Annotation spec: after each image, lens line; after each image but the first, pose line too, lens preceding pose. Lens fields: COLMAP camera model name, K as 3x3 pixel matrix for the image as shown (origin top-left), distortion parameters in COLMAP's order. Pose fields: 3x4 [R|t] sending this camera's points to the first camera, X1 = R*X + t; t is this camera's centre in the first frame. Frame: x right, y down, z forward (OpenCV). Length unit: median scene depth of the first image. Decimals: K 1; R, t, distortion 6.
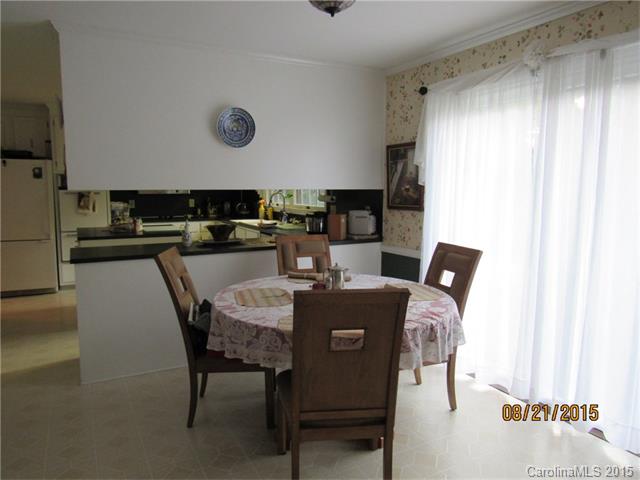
lens RADIAL K [[458.7, 0, 319.3], [0, 458.7, 238.6], [0, 0, 1]] dist [-0.008037, -0.001078]
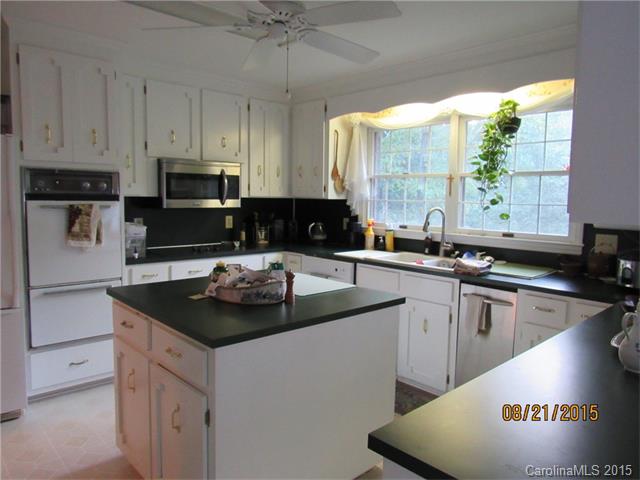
lens RADIAL K [[458.7, 0, 320.3], [0, 458.7, 241.9], [0, 0, 1]] dist [-0.008037, -0.001078]
pose [[0.964490, -0.012480, 0.263826, -0.389472], [0.014615, 0.999874, -0.006134, -0.054290], [-0.263716, 0.009772, 0.964551, 0.448490]]
